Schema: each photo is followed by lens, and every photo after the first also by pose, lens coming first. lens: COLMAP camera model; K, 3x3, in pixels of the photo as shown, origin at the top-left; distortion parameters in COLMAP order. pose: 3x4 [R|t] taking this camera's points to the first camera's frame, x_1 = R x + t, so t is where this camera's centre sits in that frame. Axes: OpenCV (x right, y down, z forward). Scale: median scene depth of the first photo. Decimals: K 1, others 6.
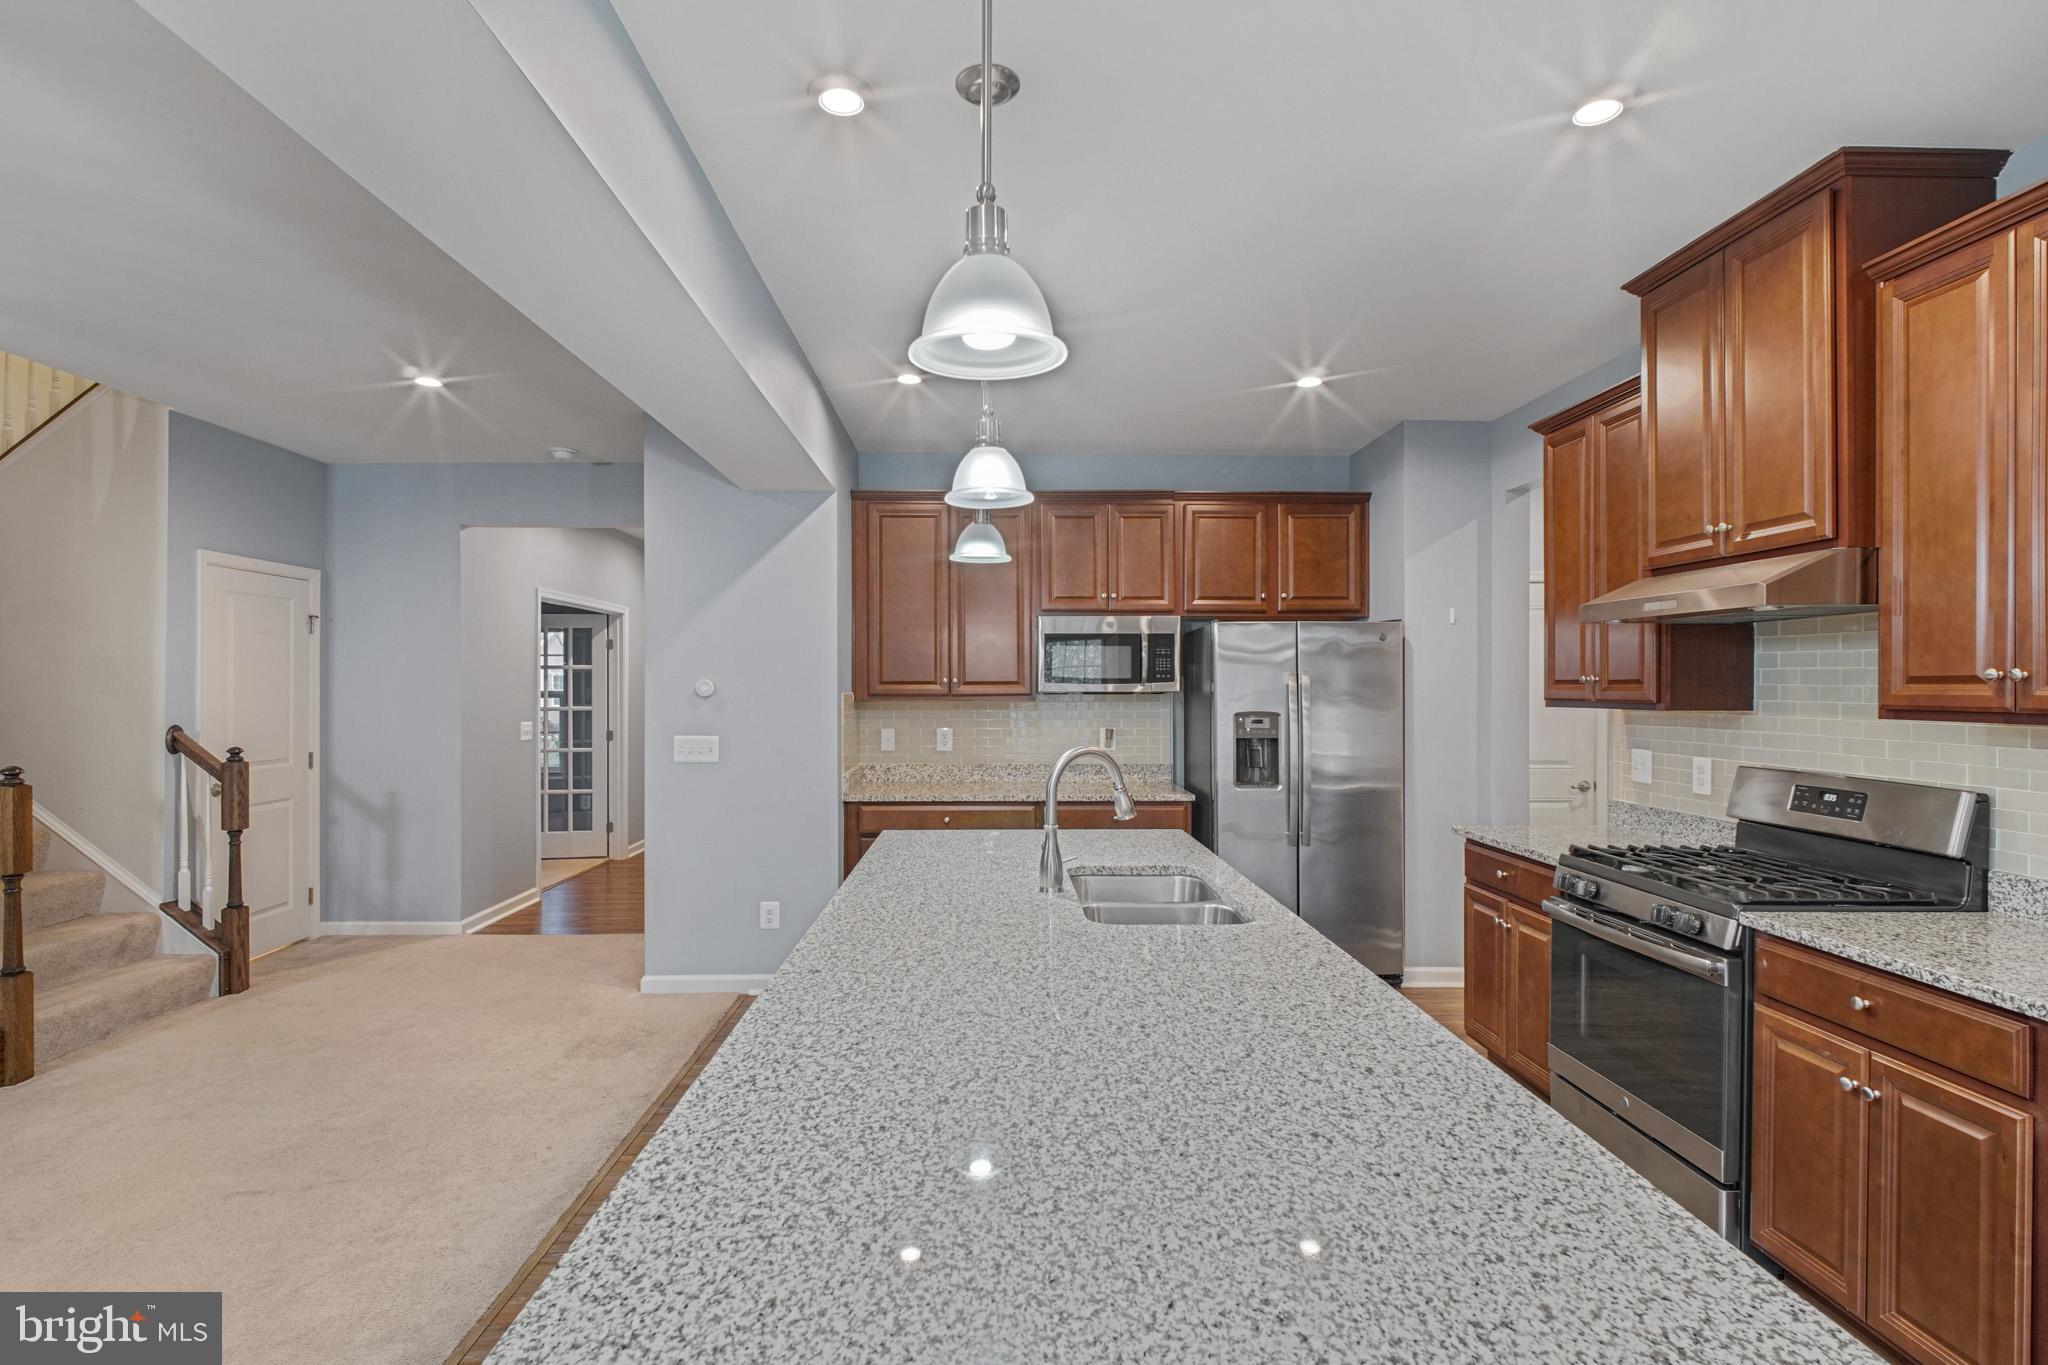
lens RADIAL K [[1012.9, 0, 1000.7], [0, 1012.9, 687.7], [0, 0, 1]] dist [0.022595, -0.000877]
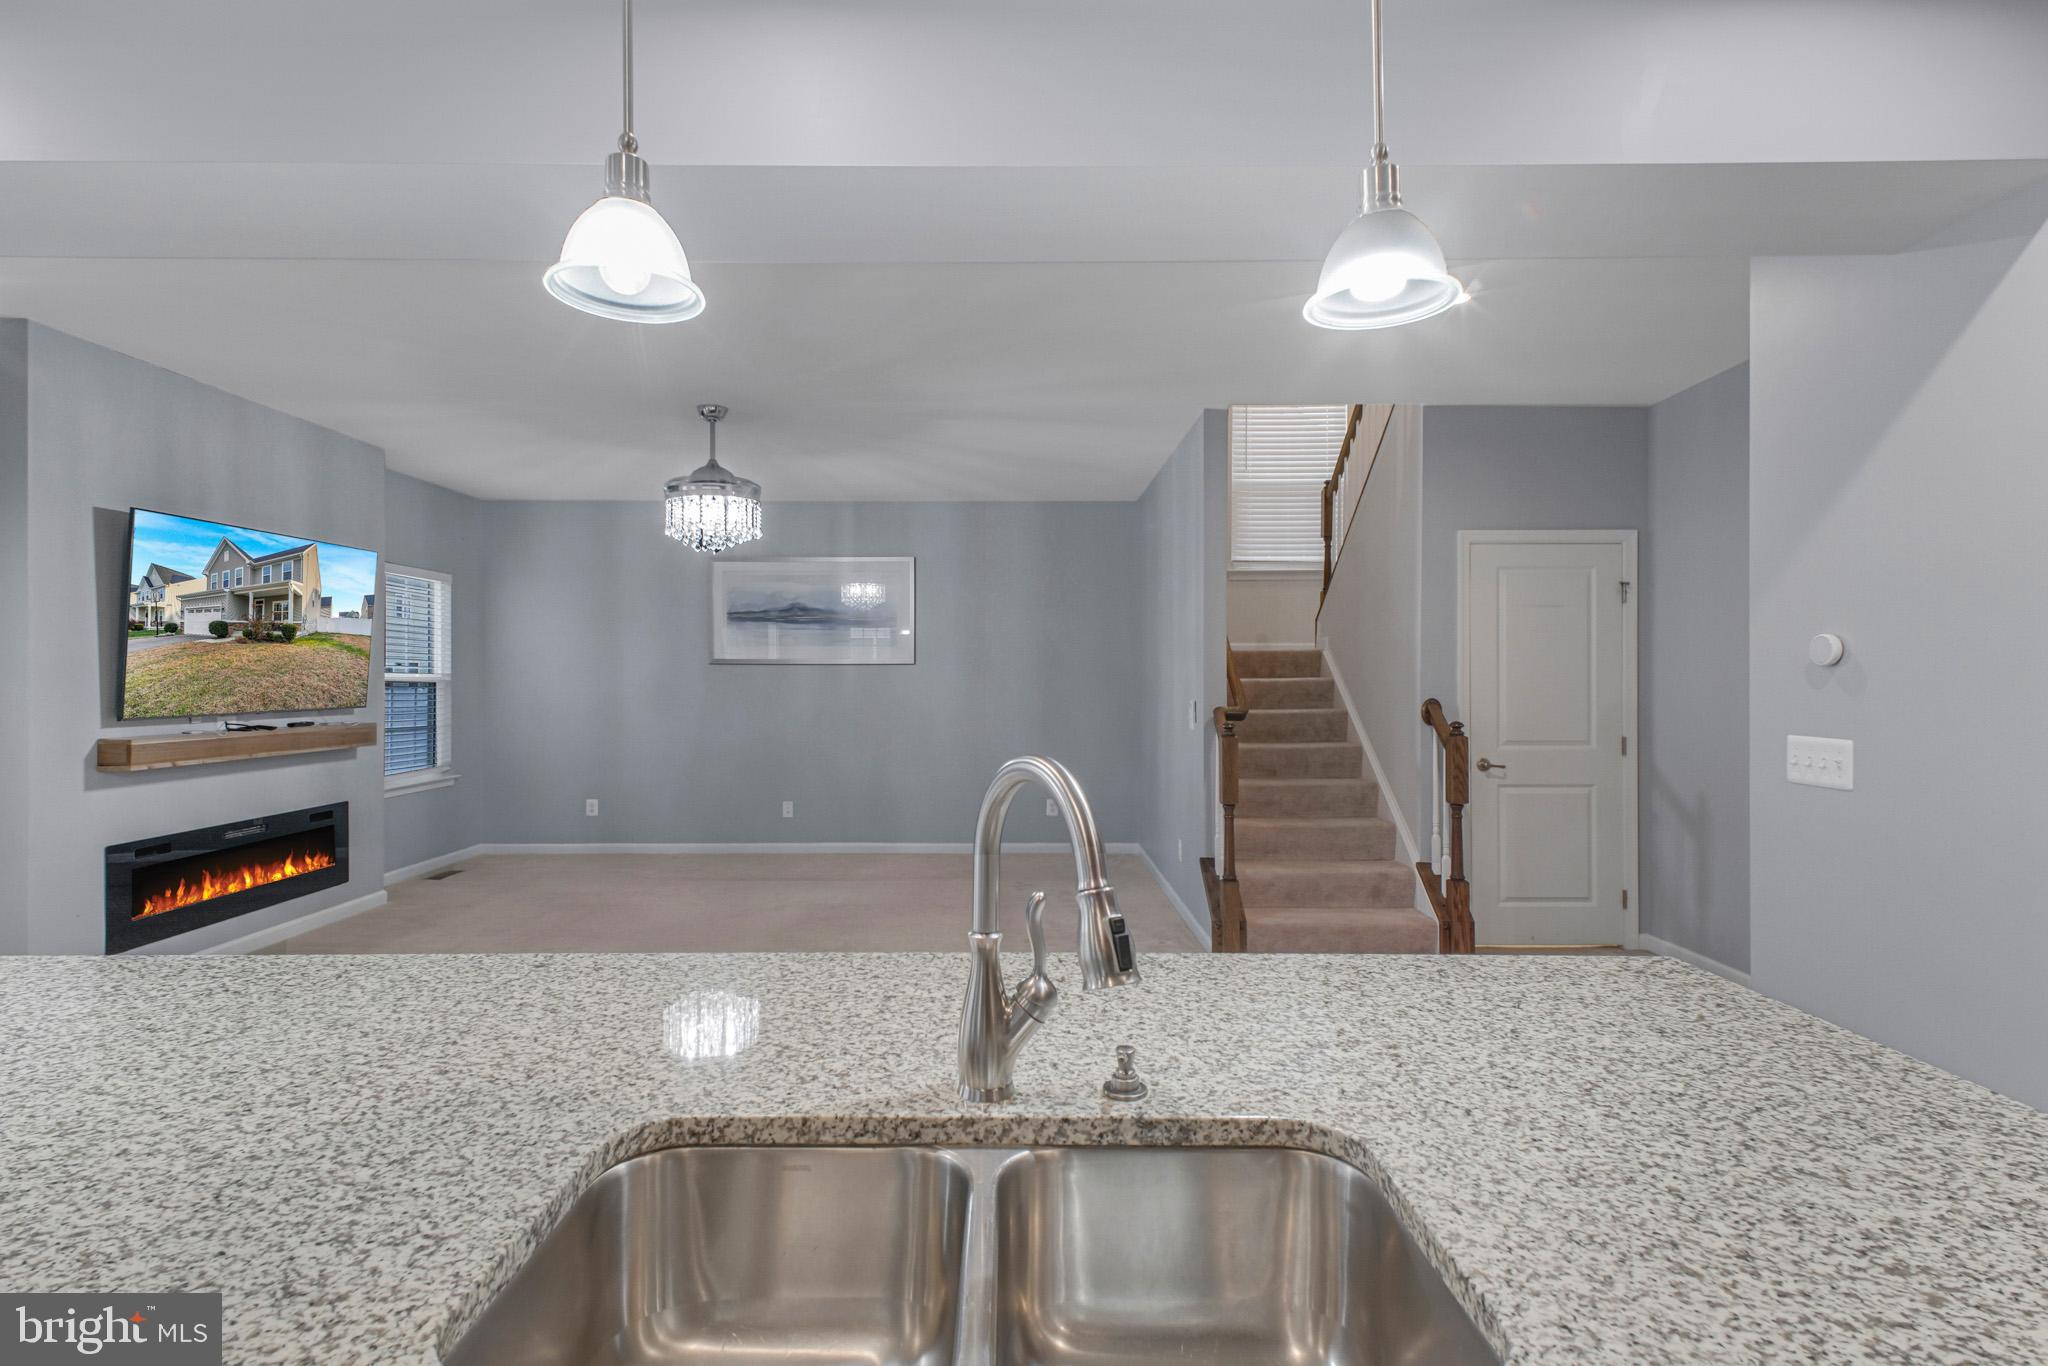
lens RADIAL K [[1012.9, 0, 1000.7], [0, 1012.9, 688.2], [0, 0, 1]] dist [0.022595, -0.000877]
pose [[-0.032518, 0.009186, -0.999429, 0.264999], [-0.003049, 0.999952, 0.009290, 0.016508], [0.999466, 0.003349, -0.032489, 0.576642]]
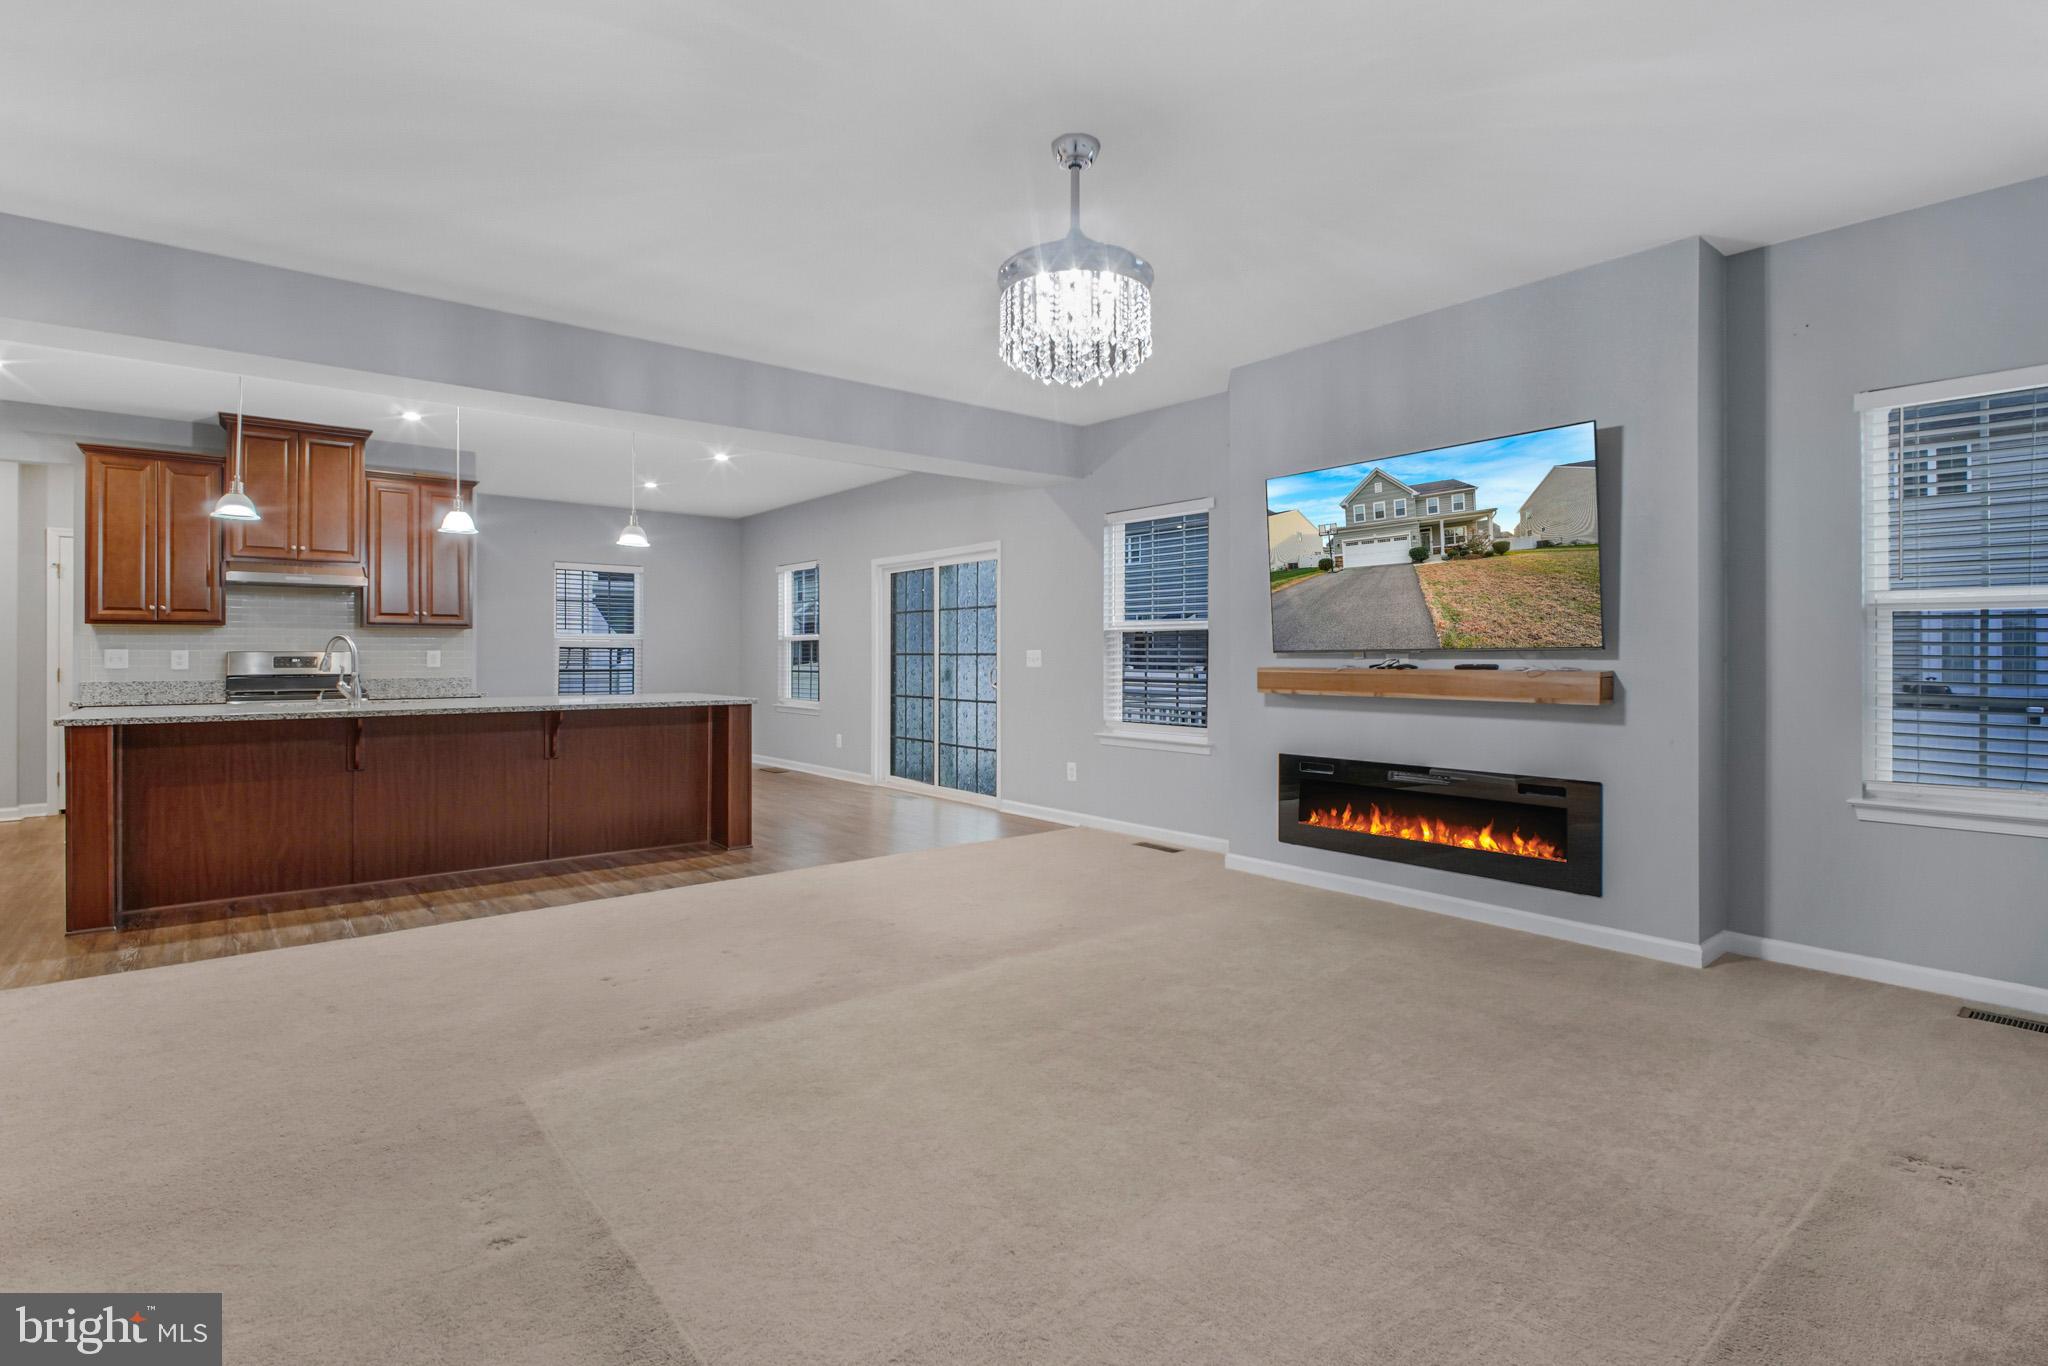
lens RADIAL K [[930.4, 0, 1025.2], [0, 930.4, 652.2], [0, 0, 1]] dist [-0.083717, 0.030274]
pose [[-0.637311, 0.002131, 0.770604, -1.184435], [0.001606, 0.999998, -0.001437, 0.055577], [-0.770605, 0.000322, -0.637313, 0.613764]]
